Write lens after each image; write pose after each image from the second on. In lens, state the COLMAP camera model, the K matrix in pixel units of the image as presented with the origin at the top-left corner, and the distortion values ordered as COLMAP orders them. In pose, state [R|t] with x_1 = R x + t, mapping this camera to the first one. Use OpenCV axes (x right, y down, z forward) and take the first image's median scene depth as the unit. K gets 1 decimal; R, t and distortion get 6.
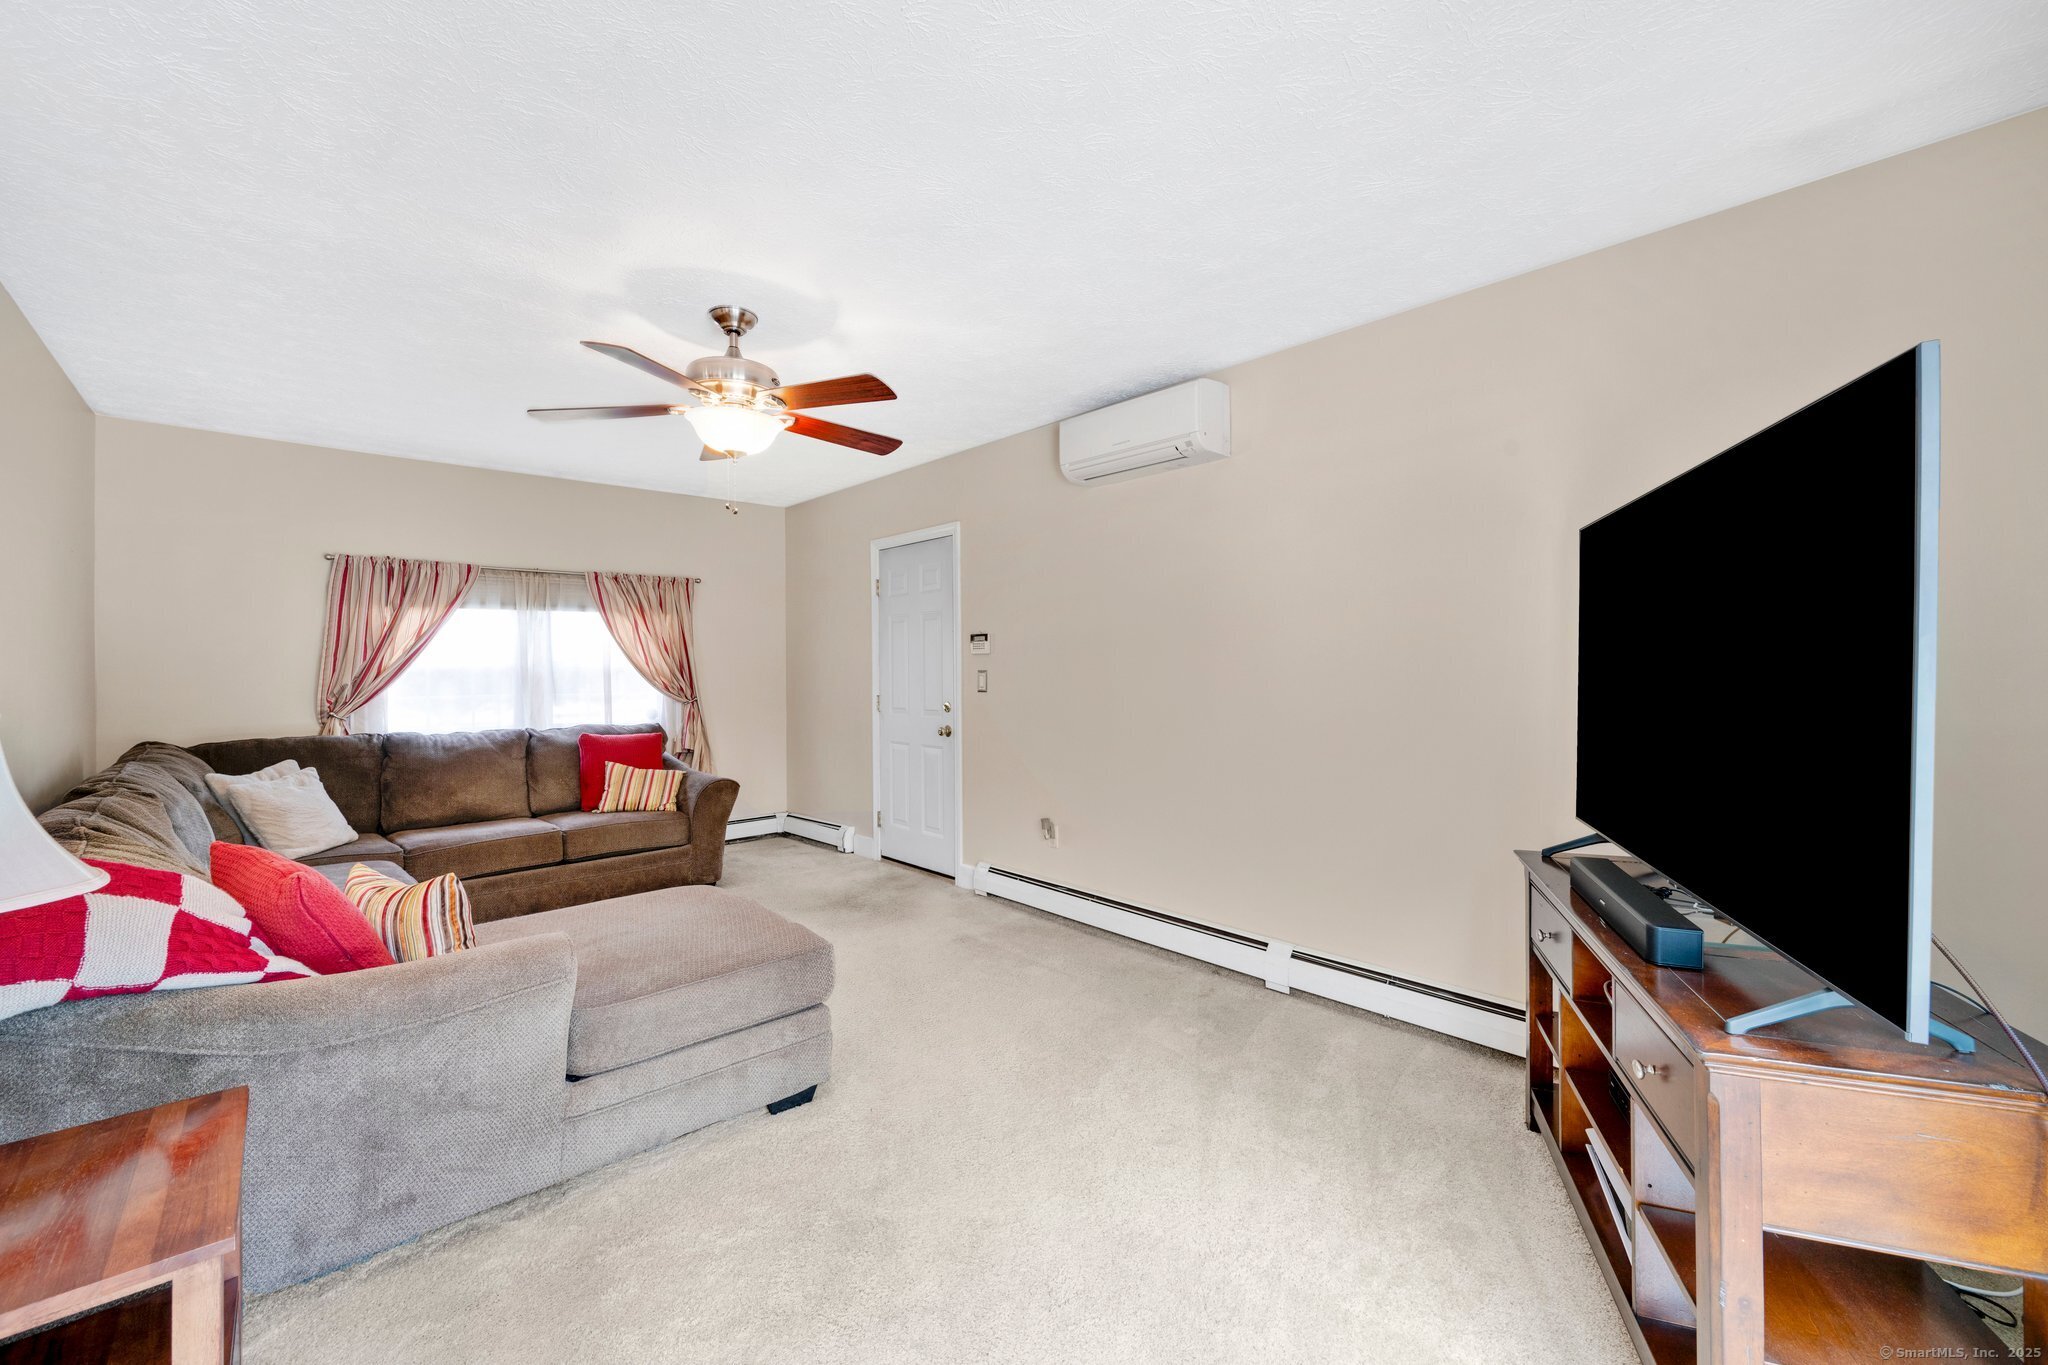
lens RADIAL K [[814.6, 0, 1034.1], [0, 814.6, 679.4], [0, 0, 1]] dist [0.001299, -0.000033]
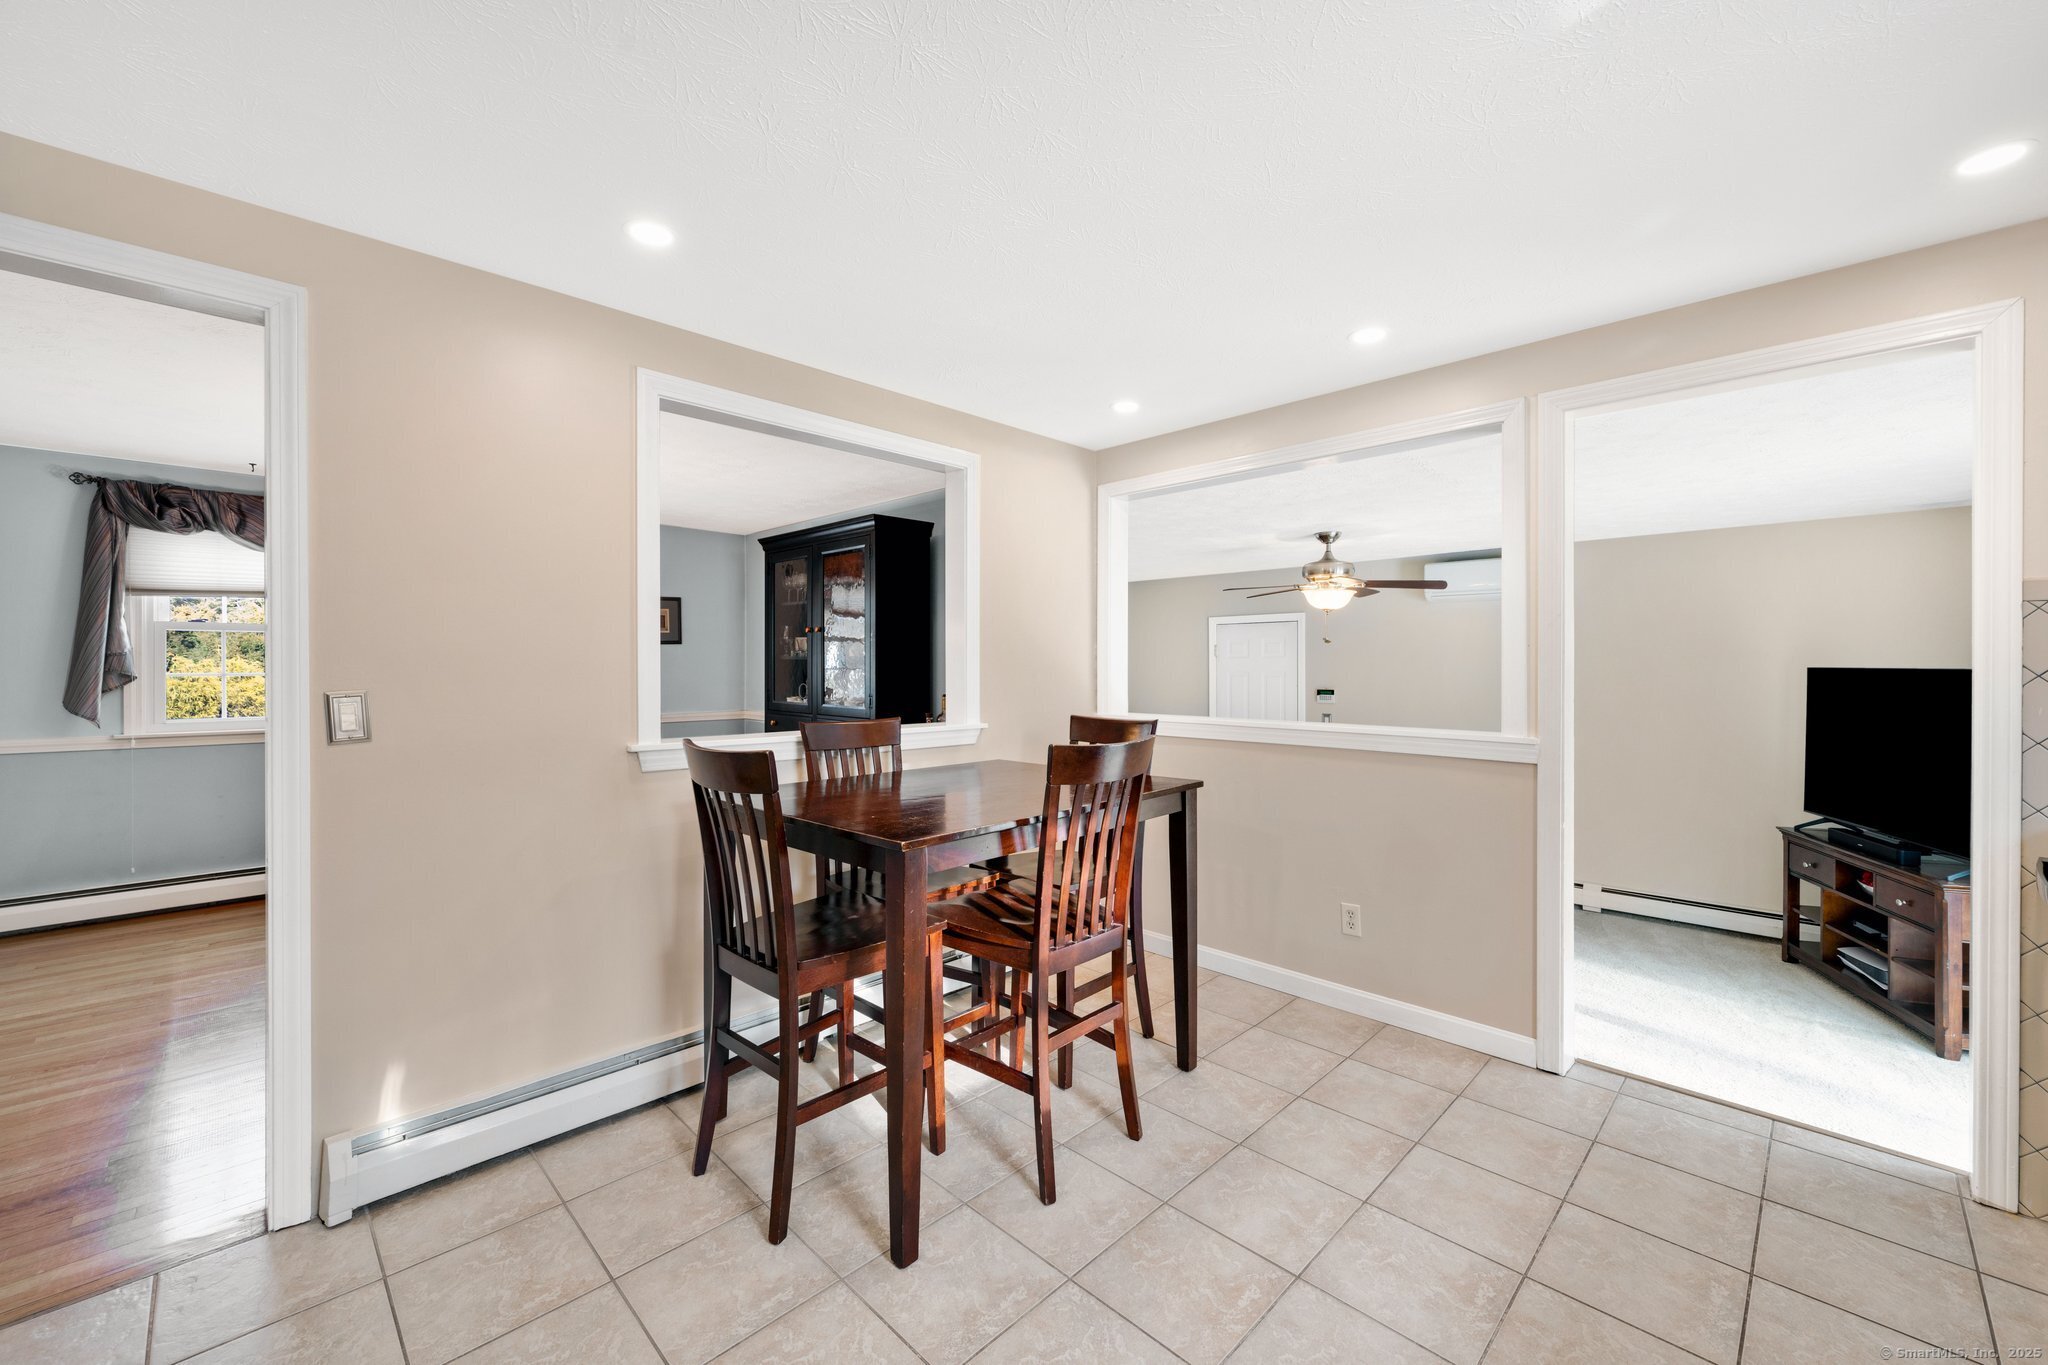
lens RADIAL K [[803.9, 0, 1037.1], [0, 803.9, 668.4], [0, 0, 1]] dist [-0.000740, -0.000171]
pose [[0.998544, 0.009140, 0.053169, -1.385339], [-0.008595, 0.999908, -0.010482, -0.154277], [-0.053260, 0.010009, 0.998530, -0.932170]]
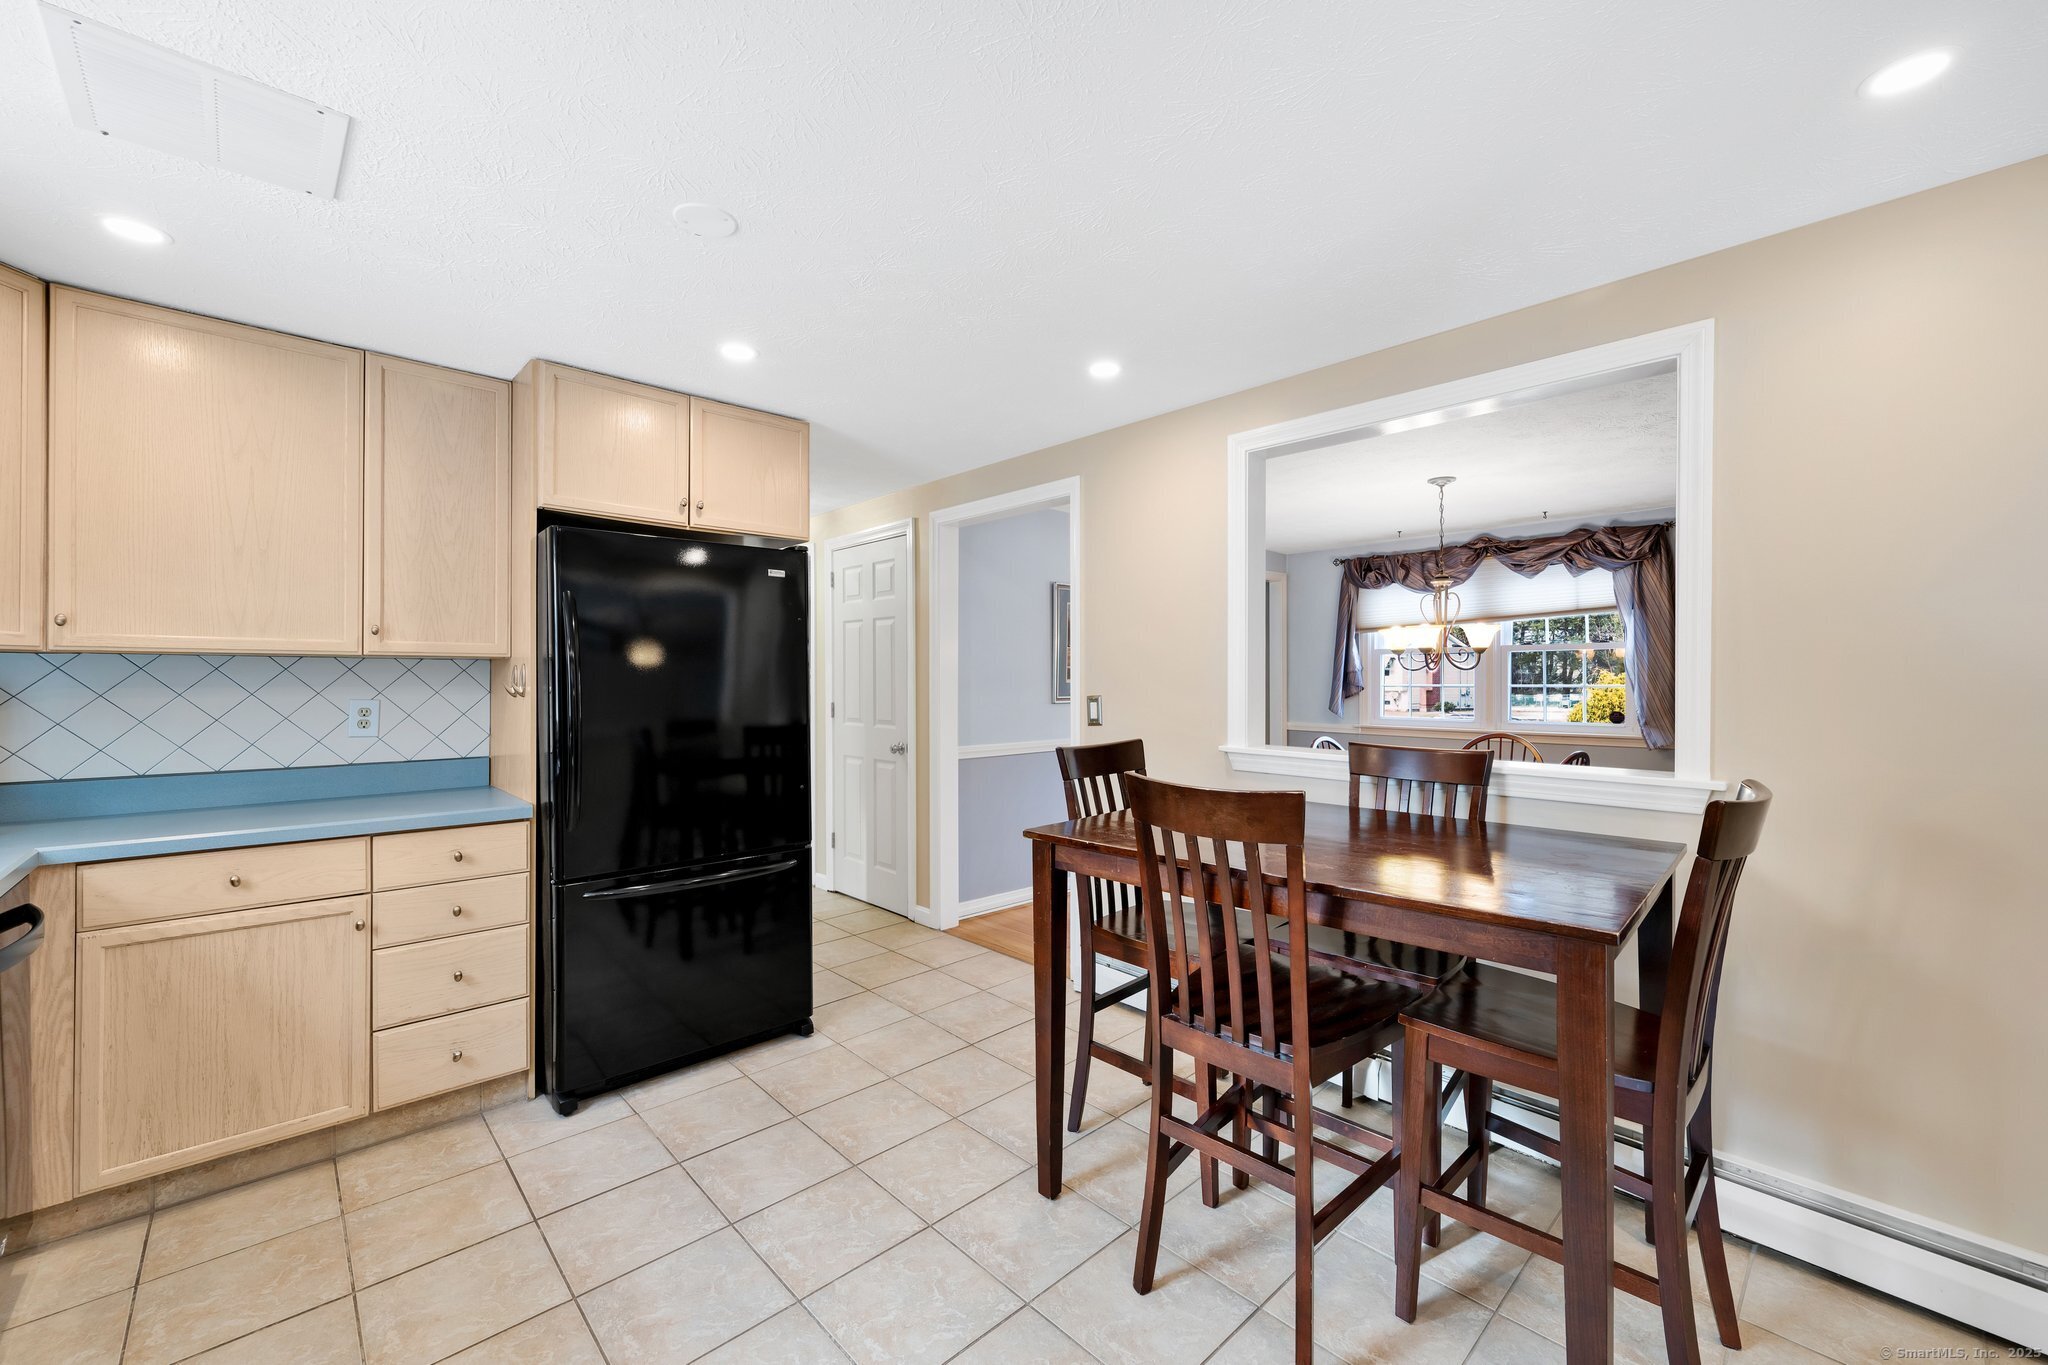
lens RADIAL K [[814.6, 0, 1034.1], [0, 814.6, 679.4], [0, 0, 1]] dist [0.001299, -0.000033]
pose [[0.023067, 0.009259, -0.999691, -0.581341], [-0.011523, 0.999893, 0.008995, -0.173444], [0.999668, 0.011312, 0.023171, -0.211522]]
